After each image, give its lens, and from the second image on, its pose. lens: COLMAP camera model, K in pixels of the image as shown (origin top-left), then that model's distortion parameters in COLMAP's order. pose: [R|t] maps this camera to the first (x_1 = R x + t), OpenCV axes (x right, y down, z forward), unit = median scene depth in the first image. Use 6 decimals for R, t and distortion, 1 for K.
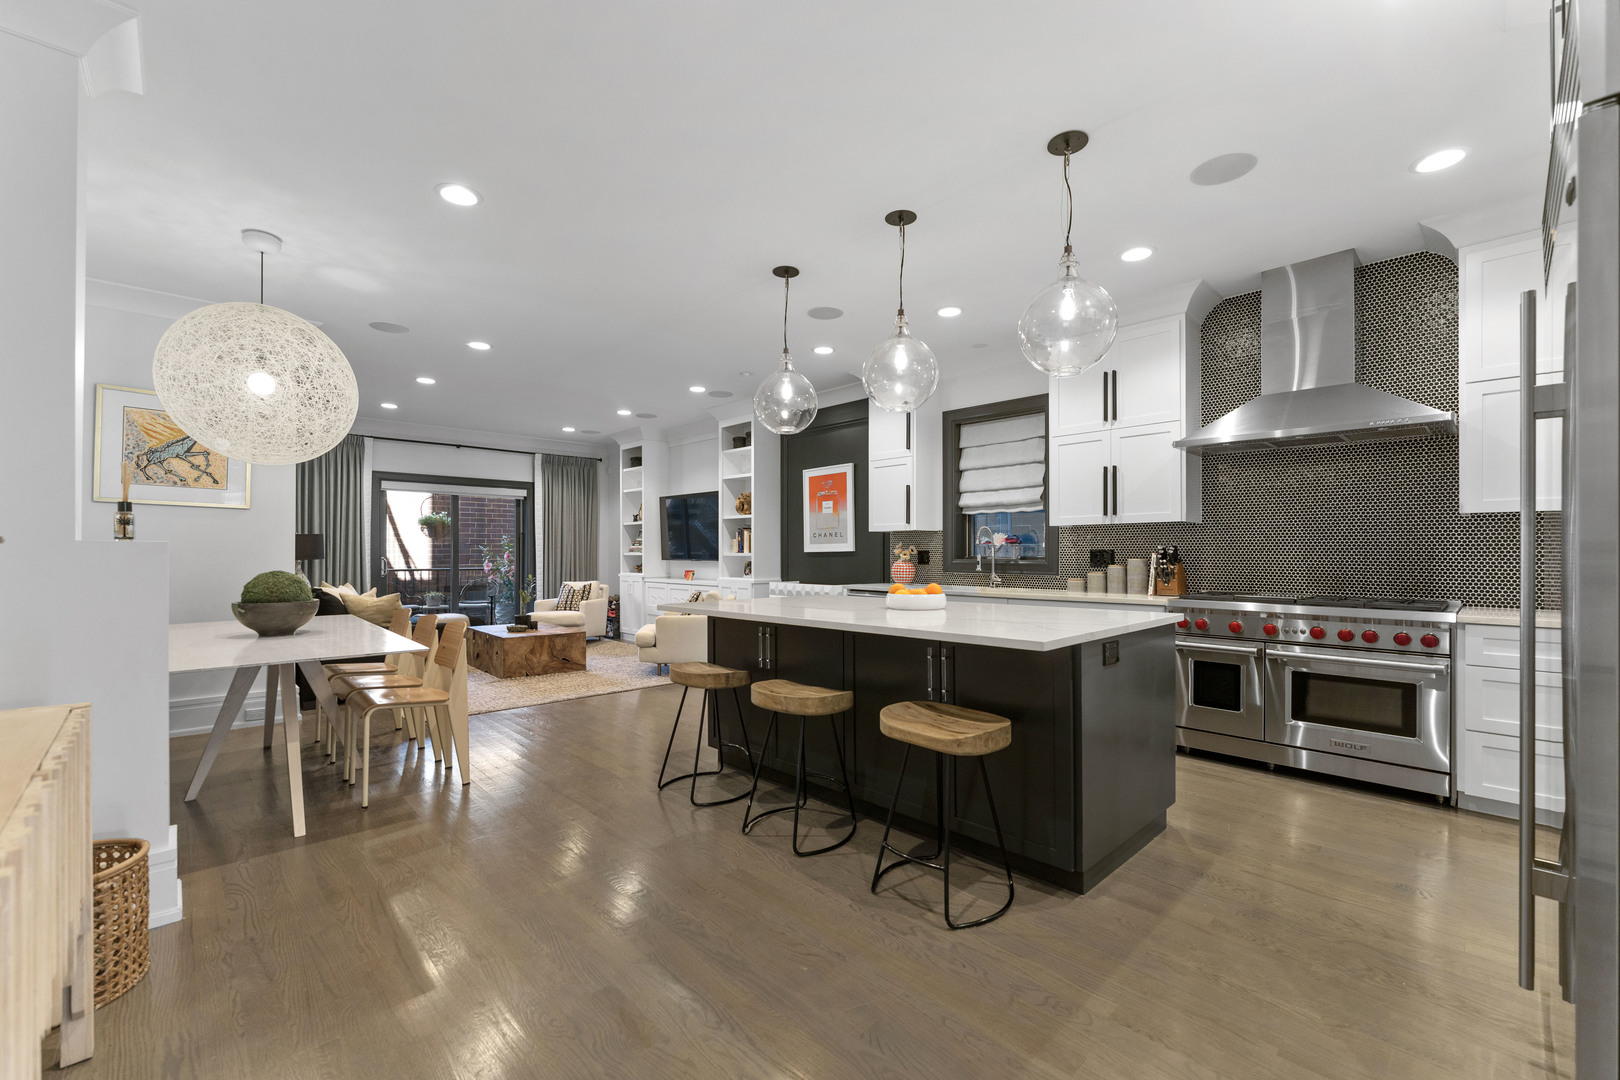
lens RADIAL K [[660.9, 0, 835.7], [0, 660.9, 546.2], [0, 0, 1]] dist [-0.009012, 0.001497]
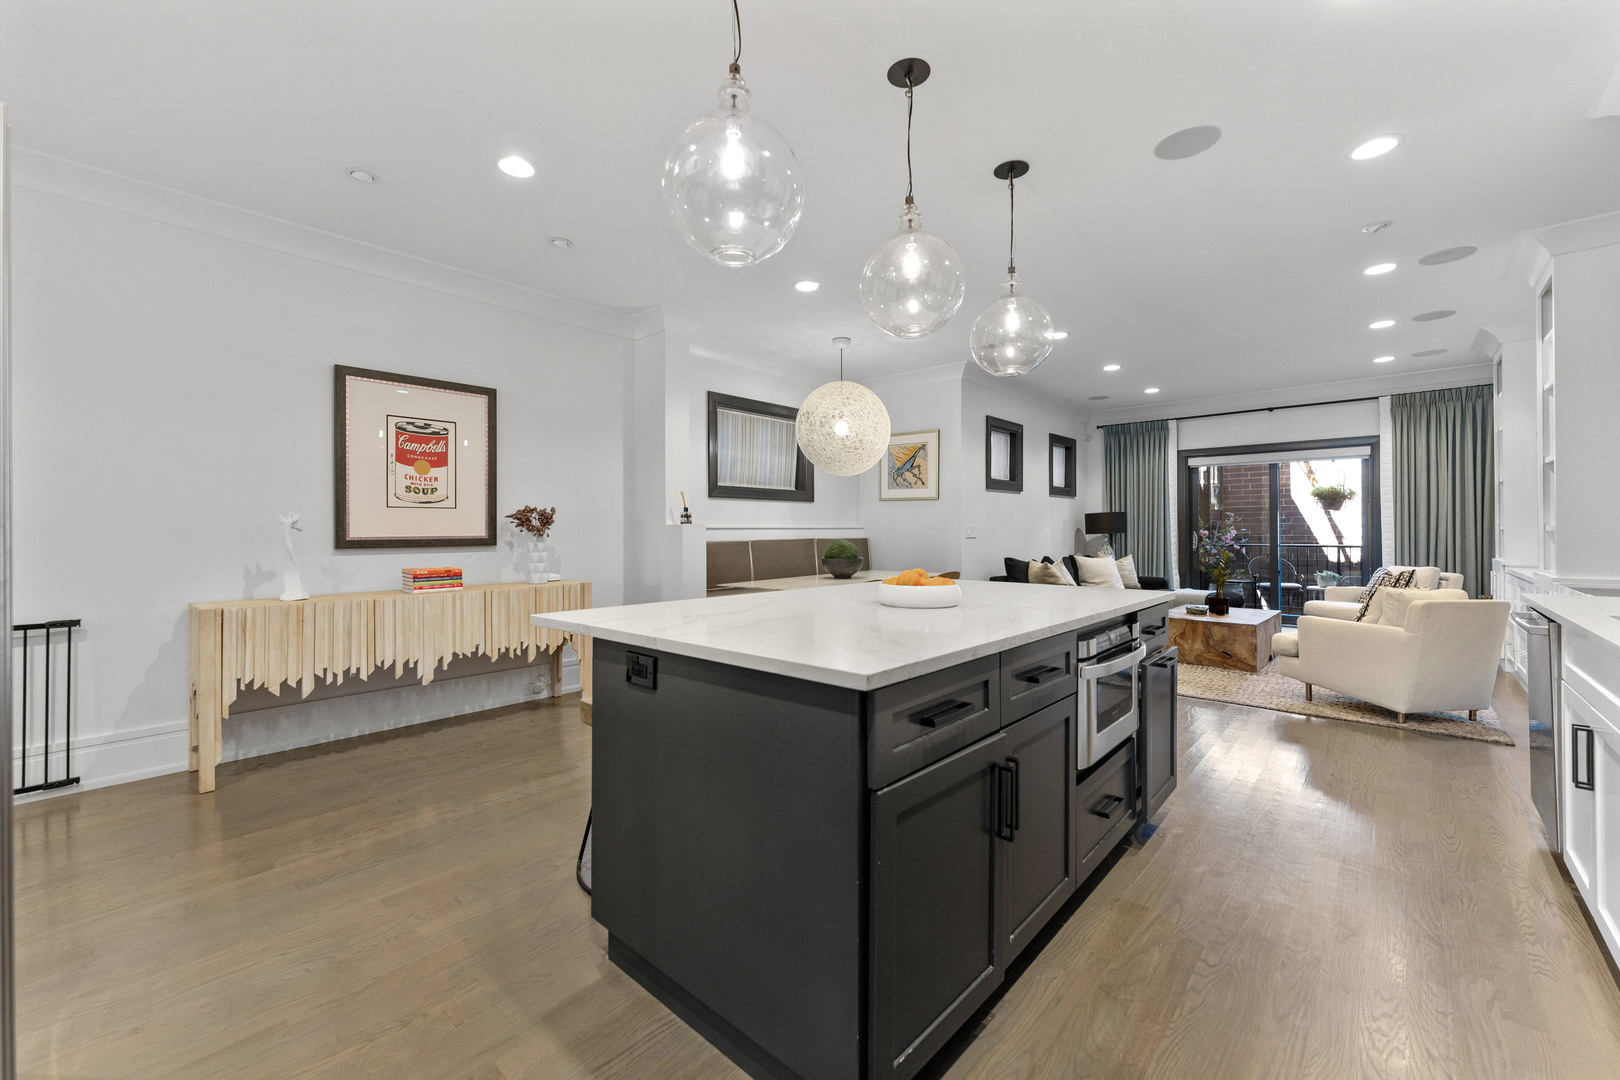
lens RADIAL K [[660.9, 0, 789.5], [0, 660.9, 524.3], [0, 0, 1]] dist [-0.009012, 0.001497]
pose [[0.012595, -0.008914, -0.999881, 0.455658], [0.013891, 0.999865, -0.008739, 0.006780], [0.999824, -0.013779, 0.012717, 0.469796]]
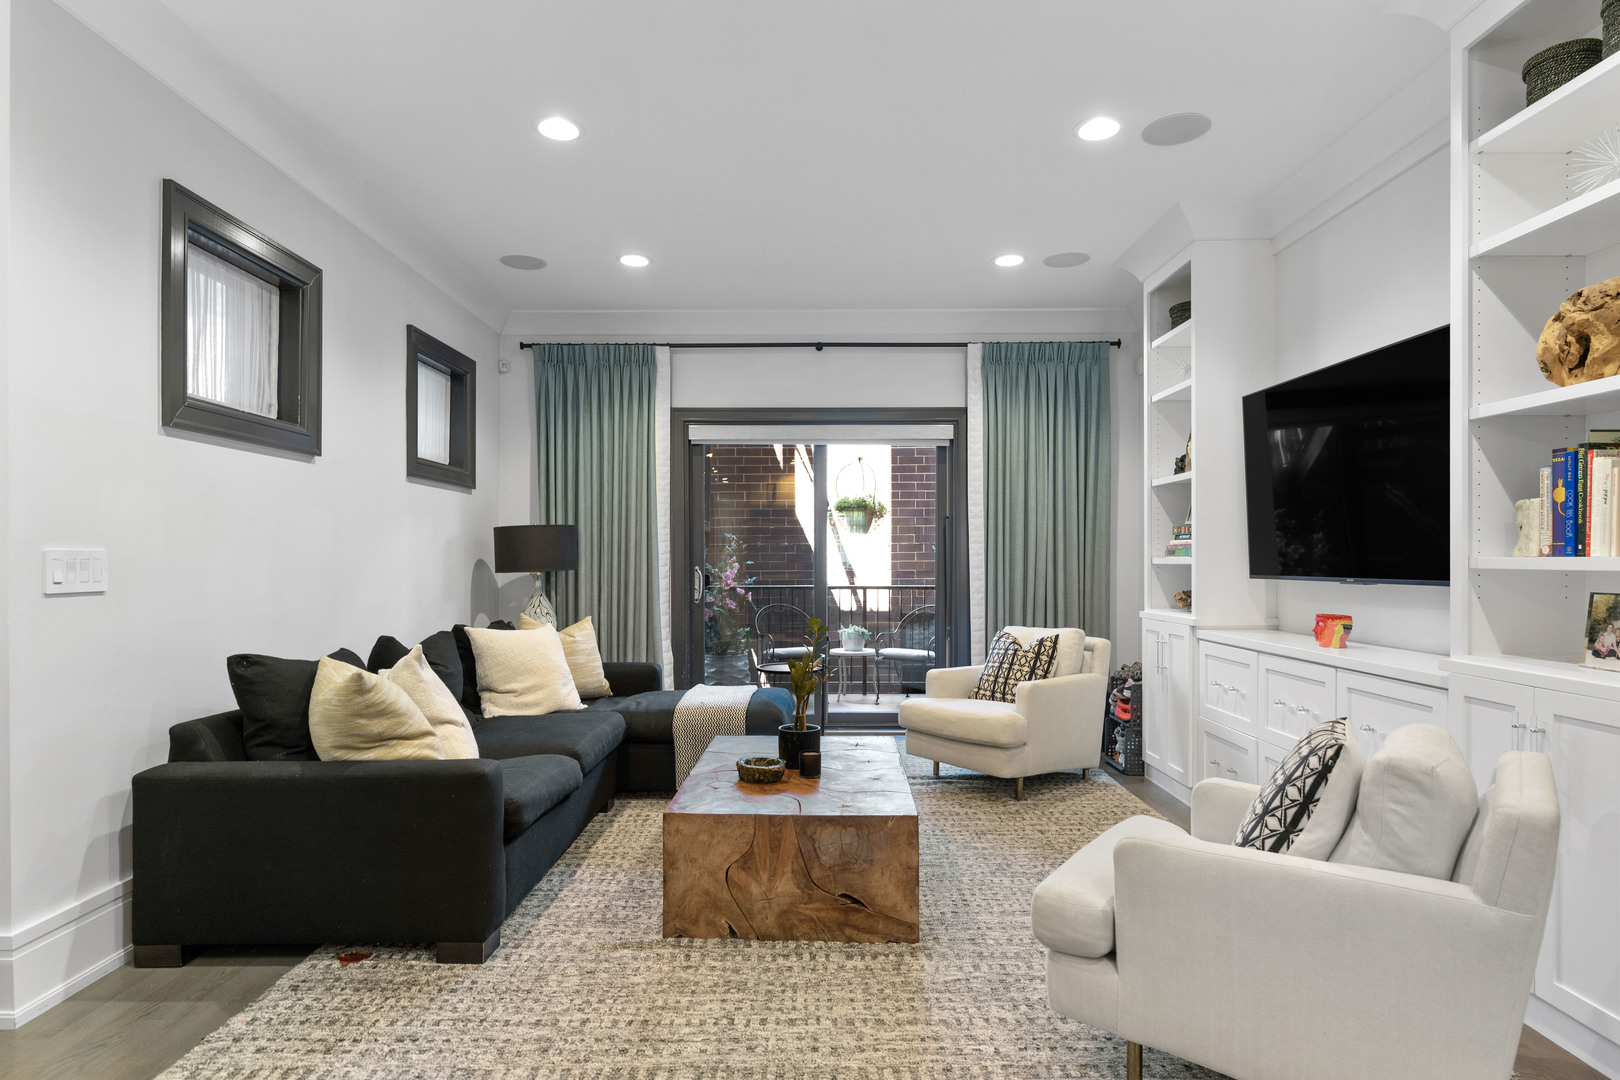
lens RADIAL K [[885.3, 0, 809.3], [0, 885.3, 562.1], [0, 0, 1]] dist [-0.003590, 0.000275]
pose [[0.693069, 0.001002, -0.720871, -0.131760], [0.008673, 0.999915, 0.009729, 0.008491], [0.720820, -0.012995, 0.693001, 0.752641]]
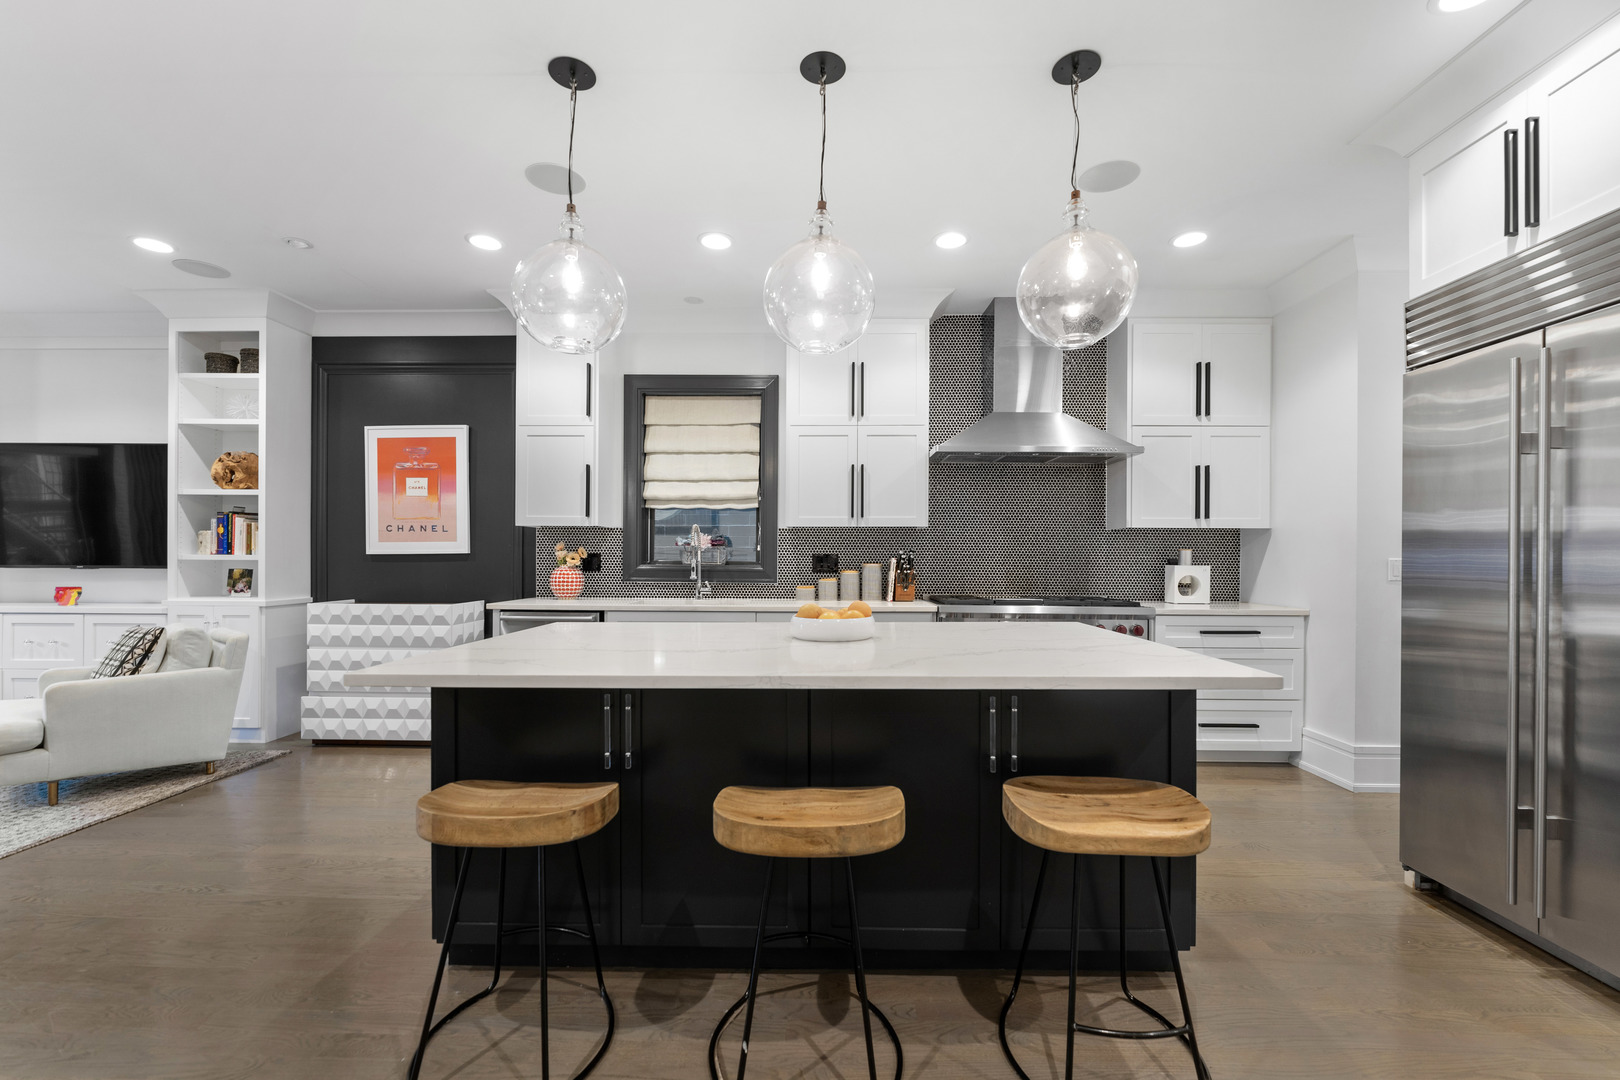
lens RADIAL K [[660.9, 0, 819.0], [0, 660.9, 555.6], [0, 0, 1]] dist [-0.009012, 0.001497]
pose [[0.722754, 0.003255, 0.691098, -0.205348], [-0.011659, 0.999904, 0.007483, 0.000608], [-0.691008, -0.013466, 0.722722, 0.275869]]
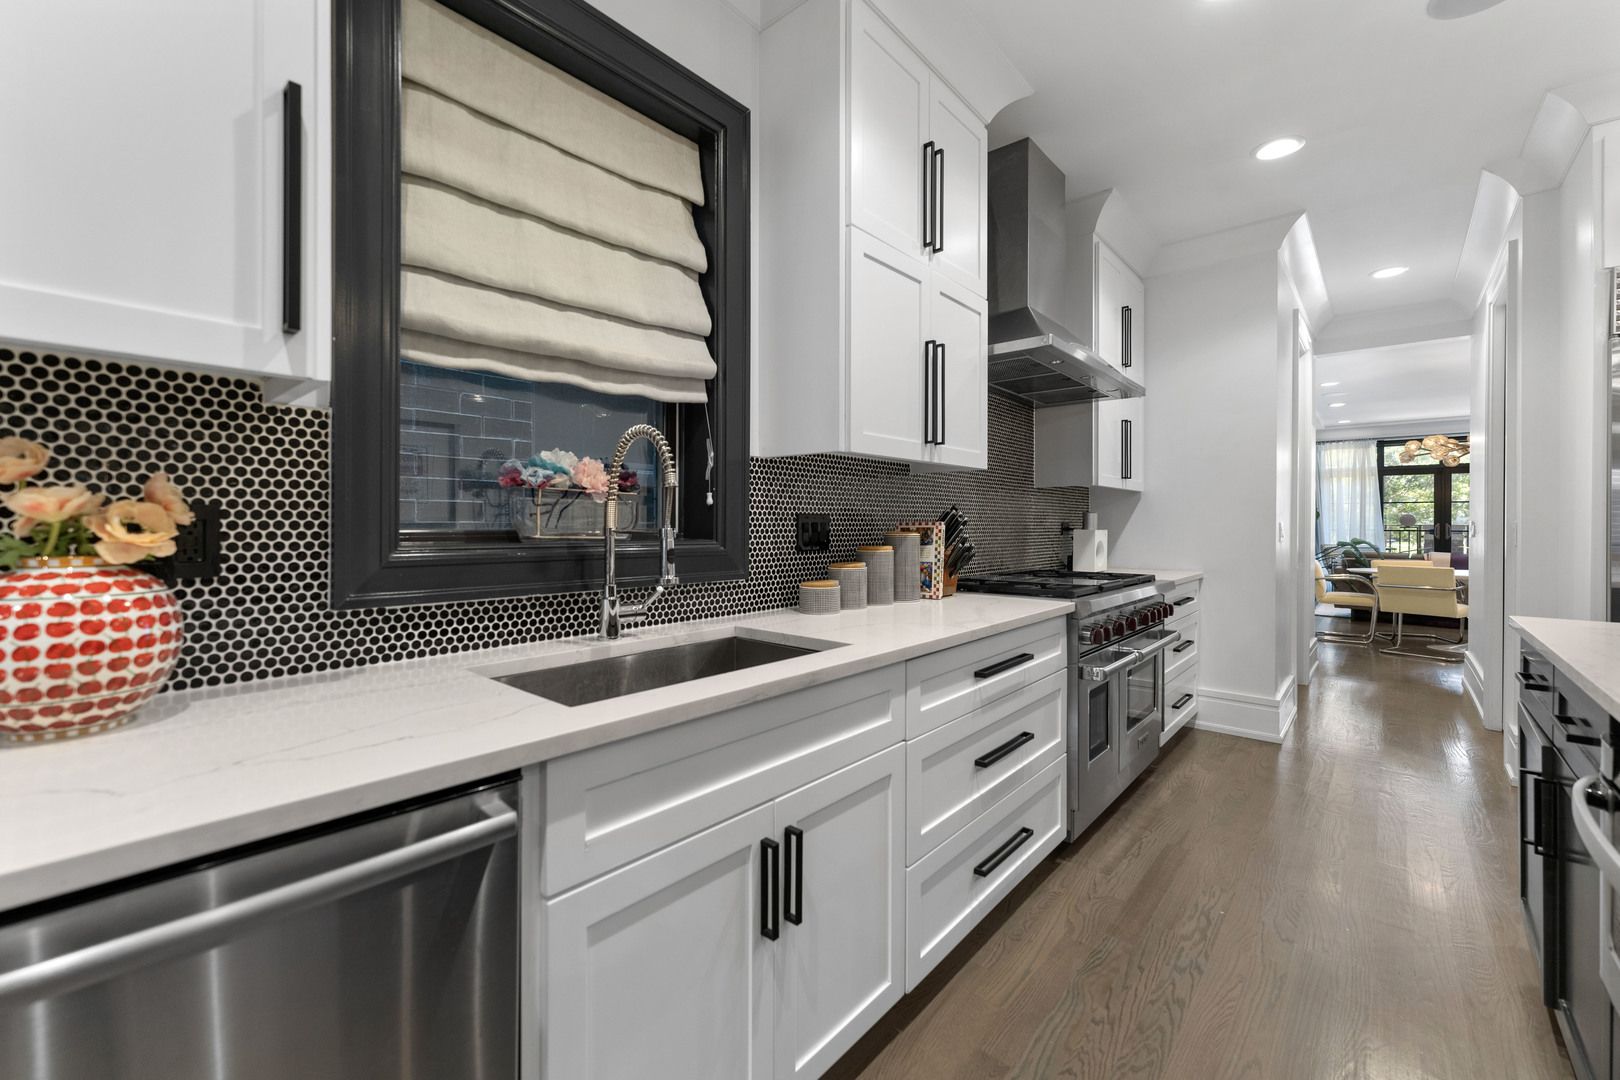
lens RADIAL K [[660.9, 0, 806.5], [0, 660.9, 531.1], [0, 0, 1]] dist [-0.009012, 0.001497]
pose [[-0.030265, -0.013821, 0.999446, -0.048832], [-0.015032, 0.999798, 0.013370, 0.009163], [-0.999429, -0.014619, -0.030467, 0.847660]]
